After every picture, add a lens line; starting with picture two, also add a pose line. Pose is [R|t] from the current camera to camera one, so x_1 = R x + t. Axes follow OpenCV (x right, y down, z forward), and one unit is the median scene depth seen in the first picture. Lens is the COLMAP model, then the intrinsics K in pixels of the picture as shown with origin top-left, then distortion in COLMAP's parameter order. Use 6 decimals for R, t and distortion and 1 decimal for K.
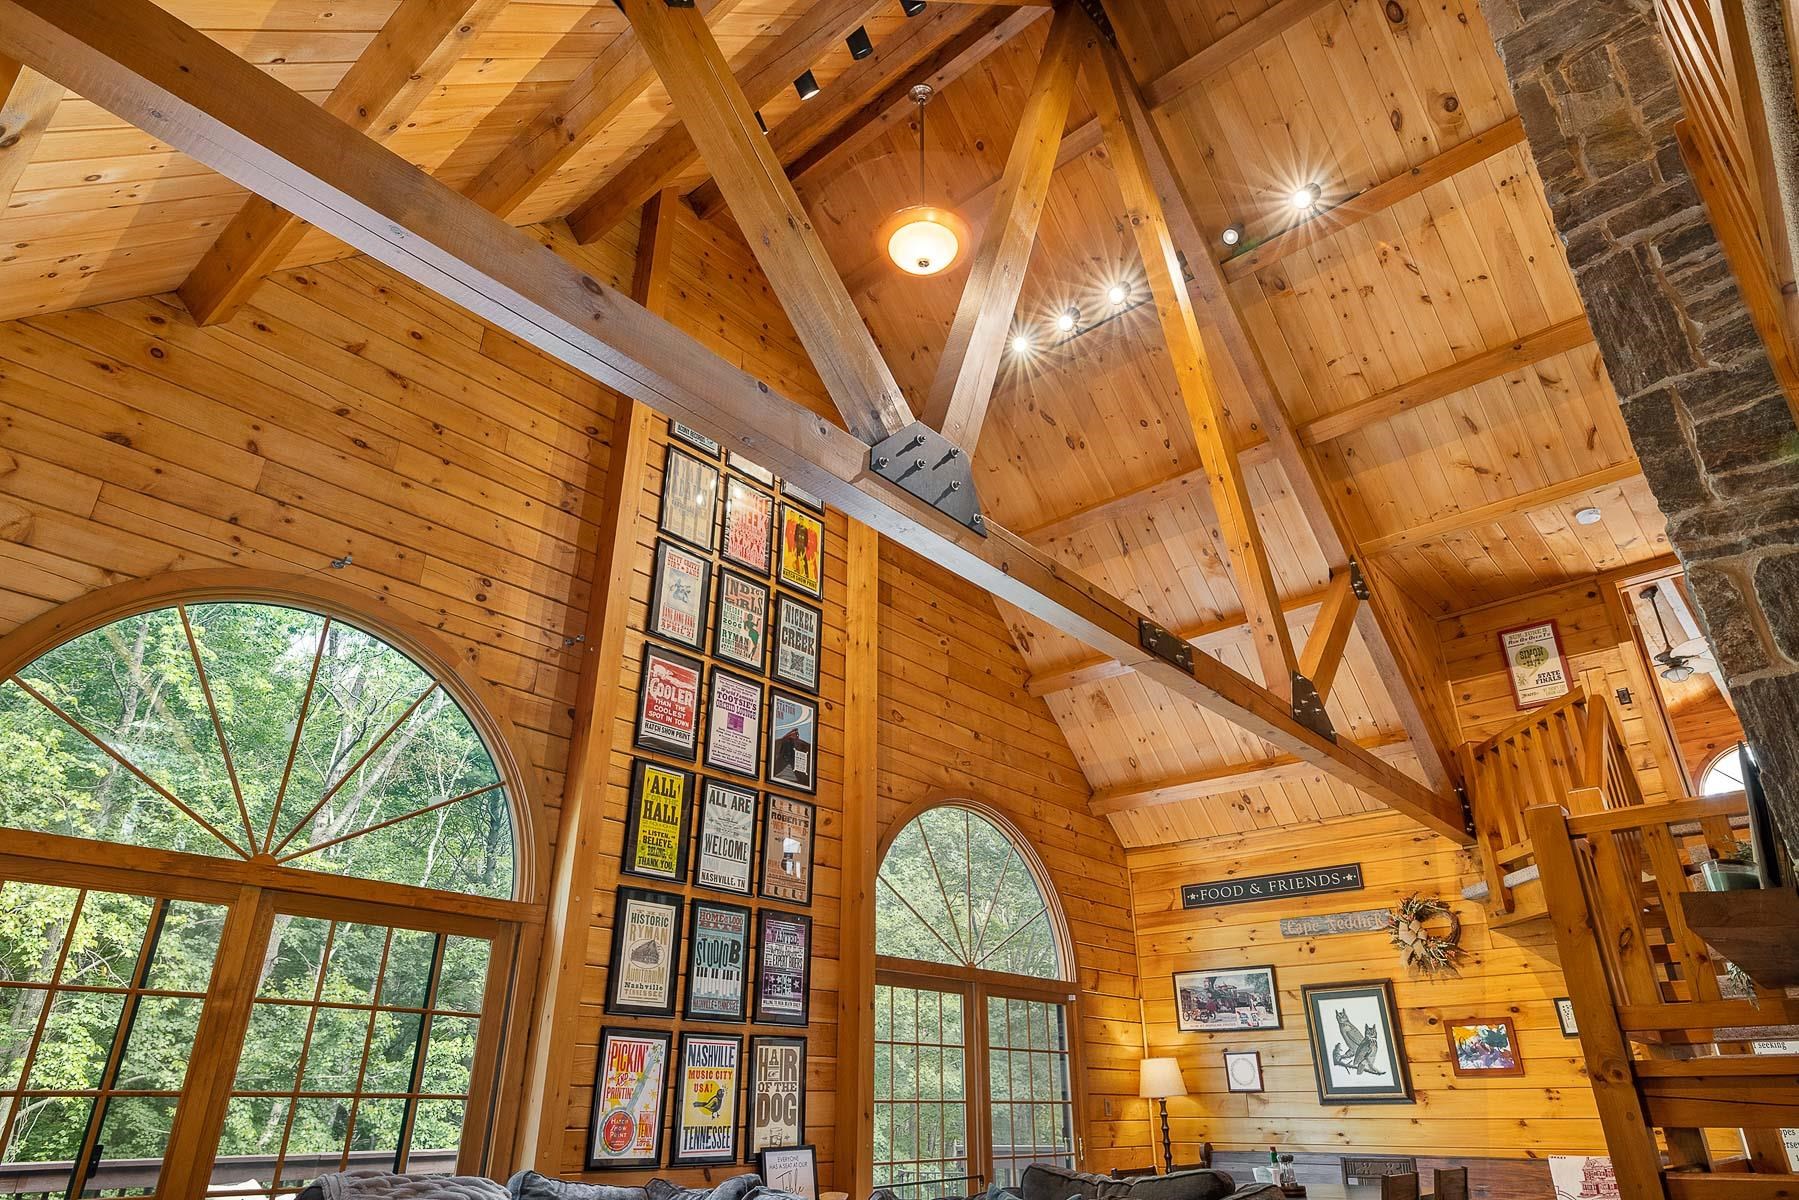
lens RADIAL K [[1079.3, 0, 904.9], [0, 1079.3, 588.2], [0, 0, 1]] dist [-0.002169, 0.000193]
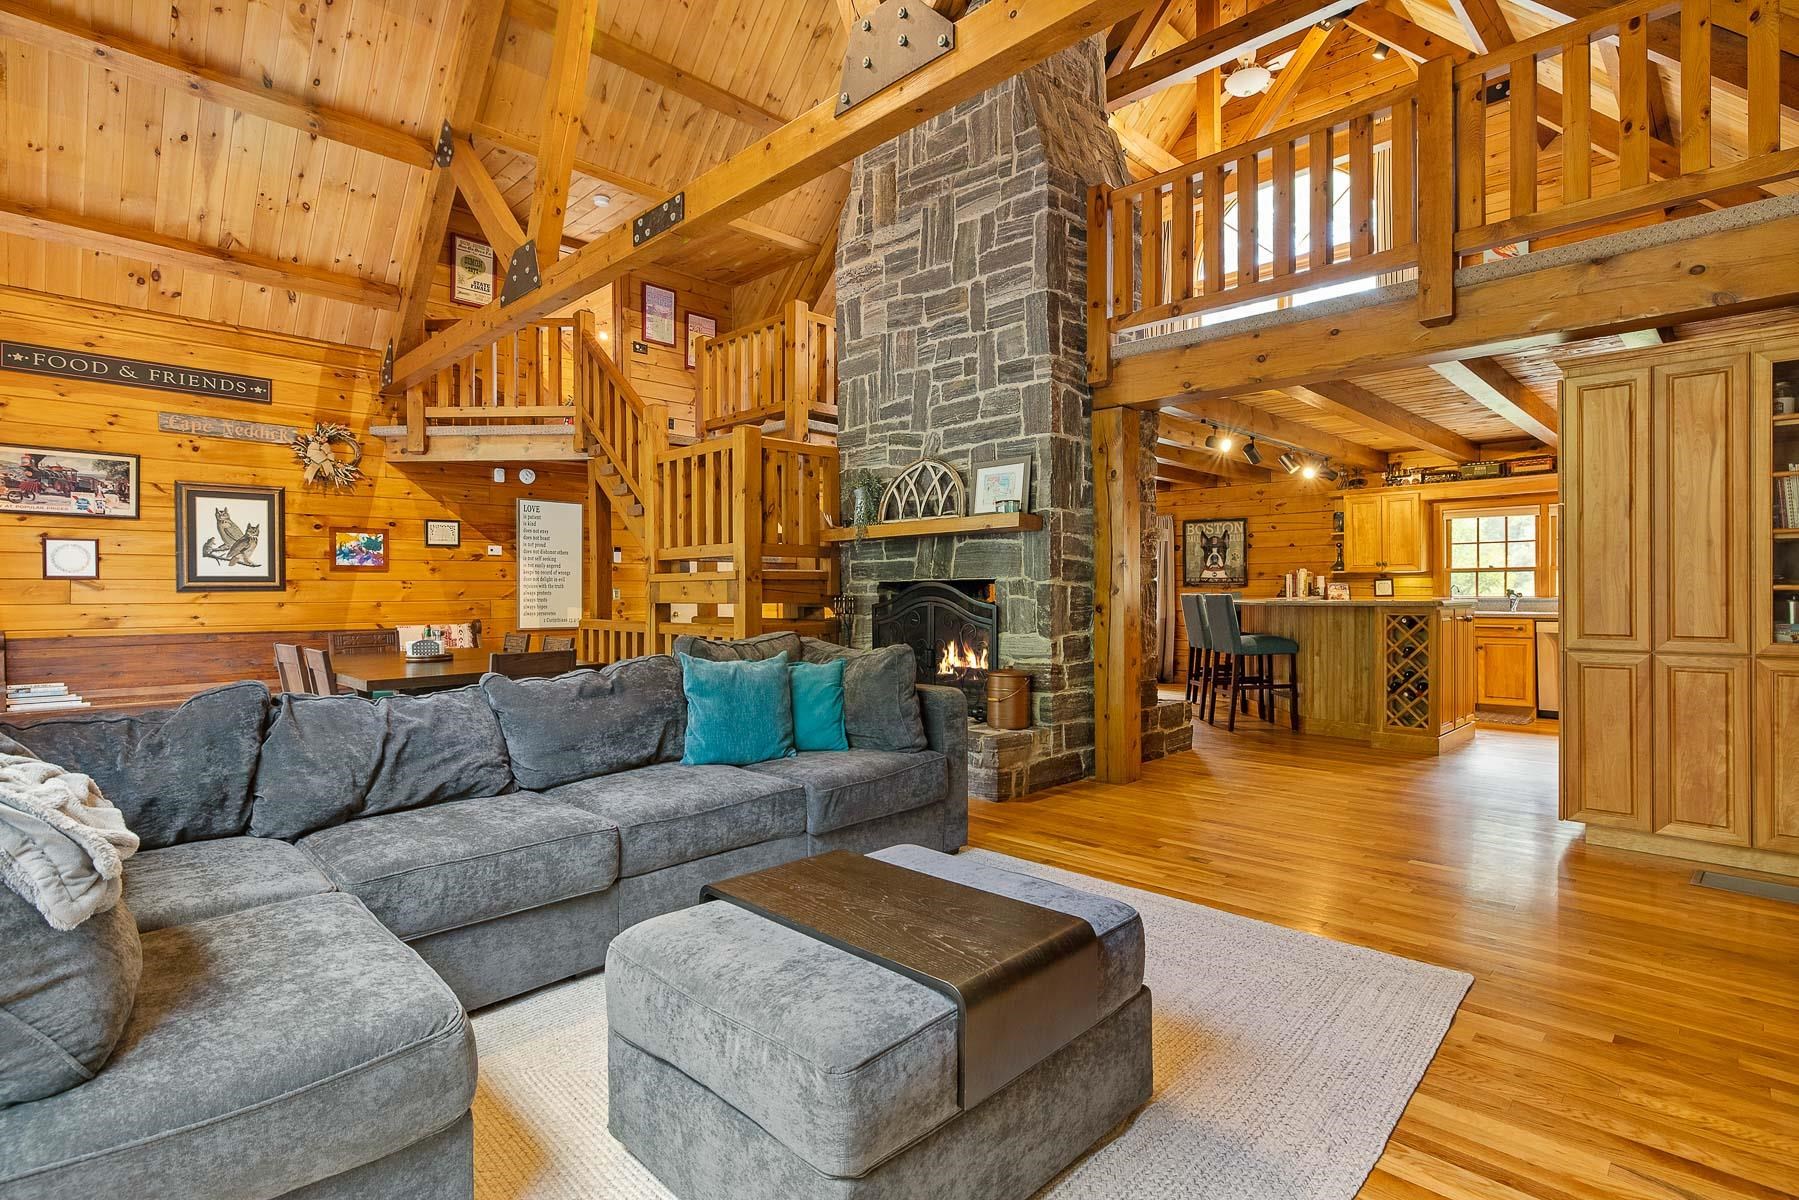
lens RADIAL K [[885.1, 0, 897.8], [0, 885.1, 593.6], [0, 0, 1]] dist [-0.007347, 0.000121]
pose [[0.057421, -0.001120, 0.998349, -0.452314], [-0.432770, 0.901132, 0.025902, 0.187199], [-0.899674, -0.433543, 0.051260, 0.391465]]
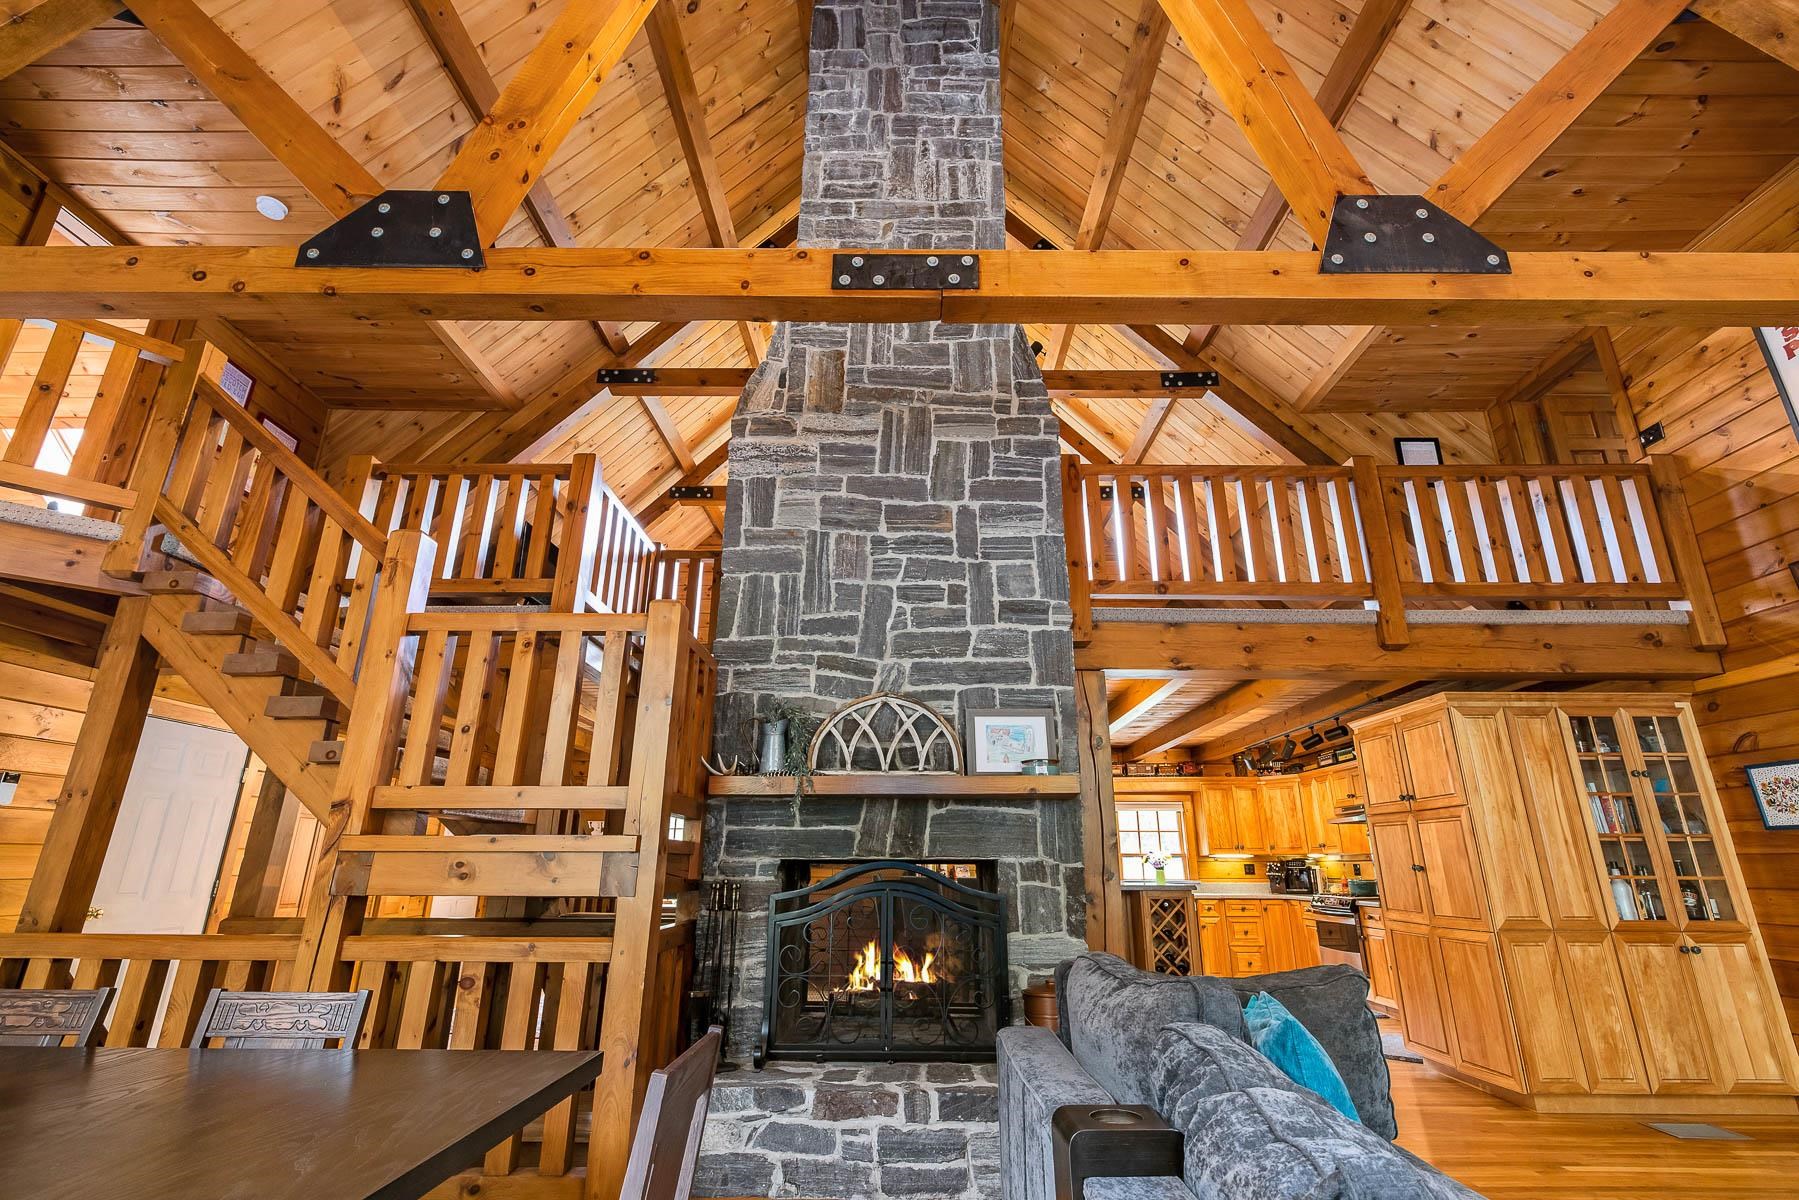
lens RADIAL K [[826.4, 0, 899.8], [0, 826.4, 582.7], [0, 0, 1]] dist [-0.006515, 0.000500]
pose [[-0.660886, 0.243246, 0.709972, -0.079644], [-0.332100, 0.753563, -0.567320, 0.358217], [-0.673007, -0.610716, -0.417238, 0.754873]]
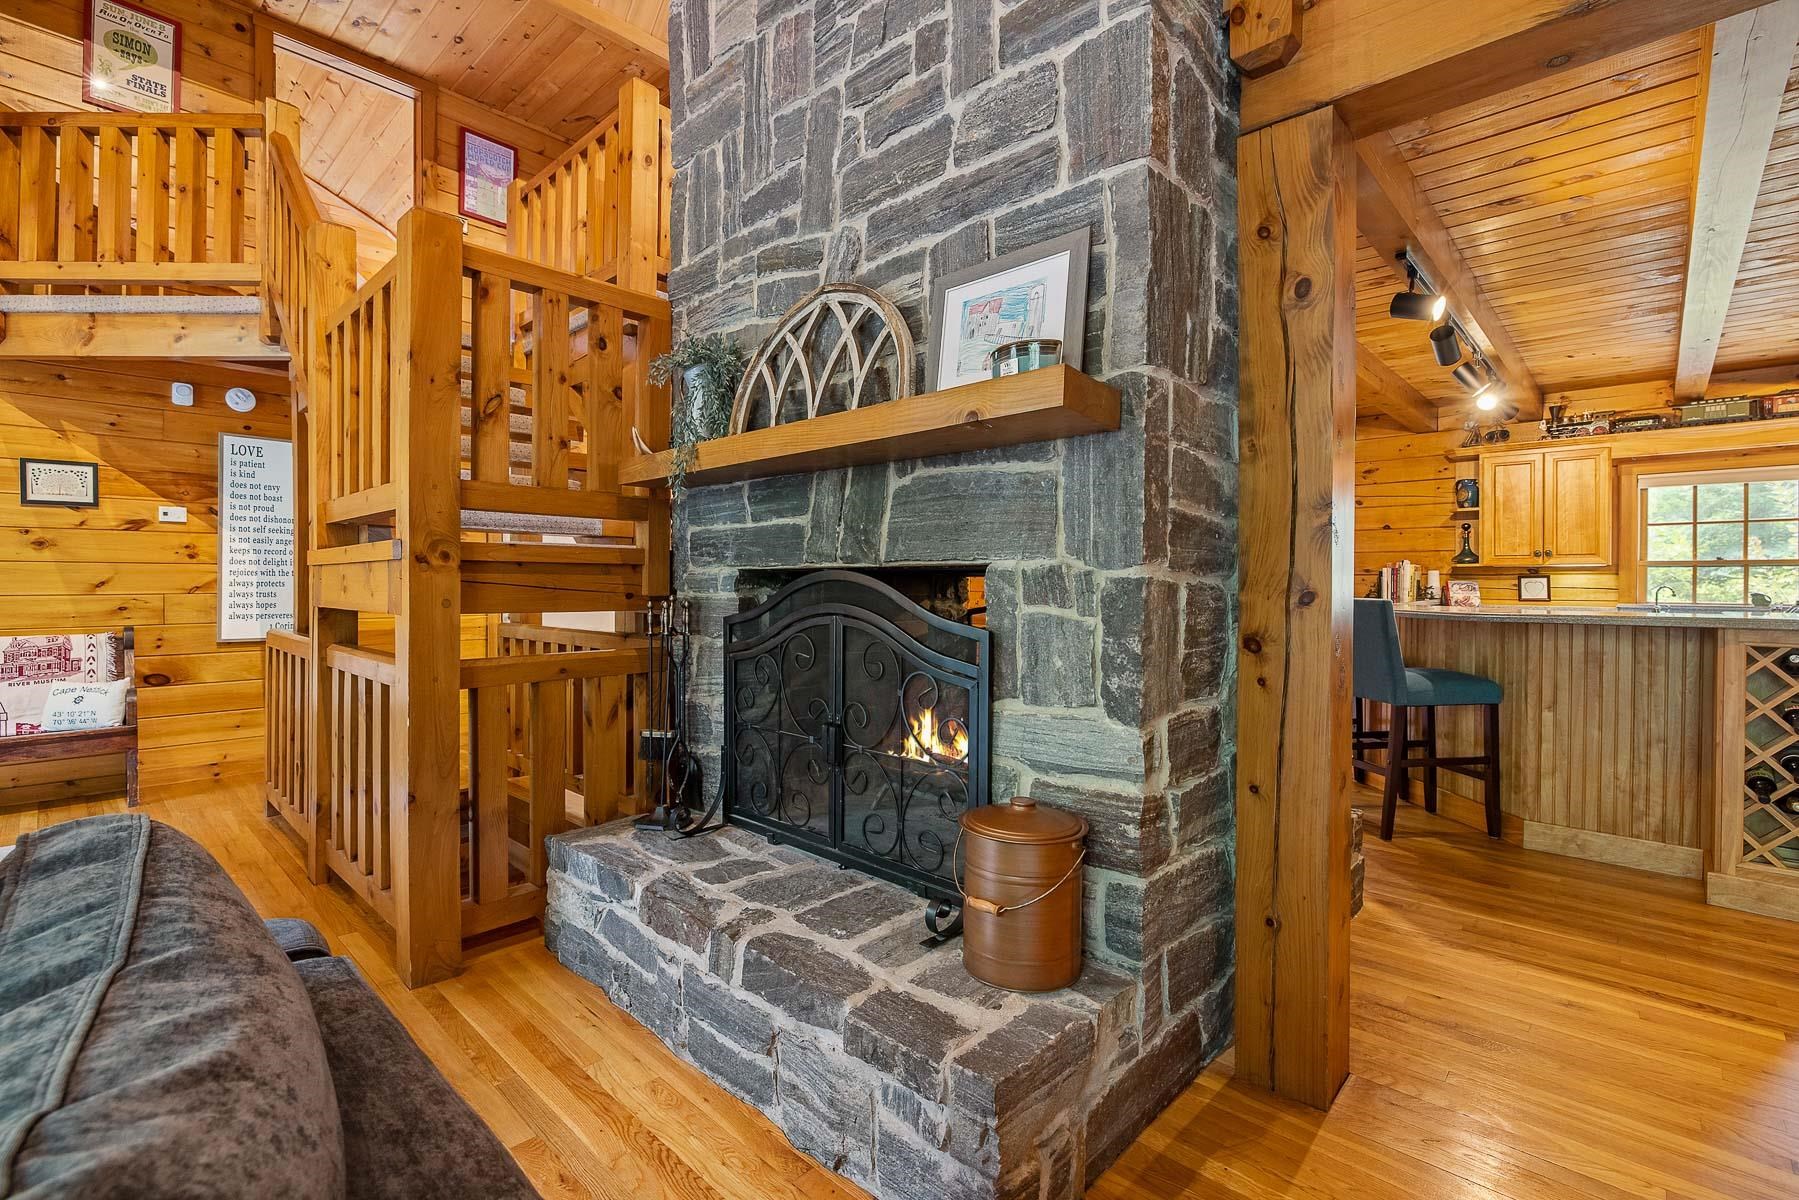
lens RADIAL K [[806.7, 0, 898.9], [0, 806.7, 587.1], [0, 0, 1]] dist [-0.009971, 0.000298]
pose [[0.030813, -0.002794, 0.999521, 0.041875], [-0.442591, 0.896578, 0.016150, 0.175175], [-0.896194, -0.442876, 0.026390, 0.376473]]
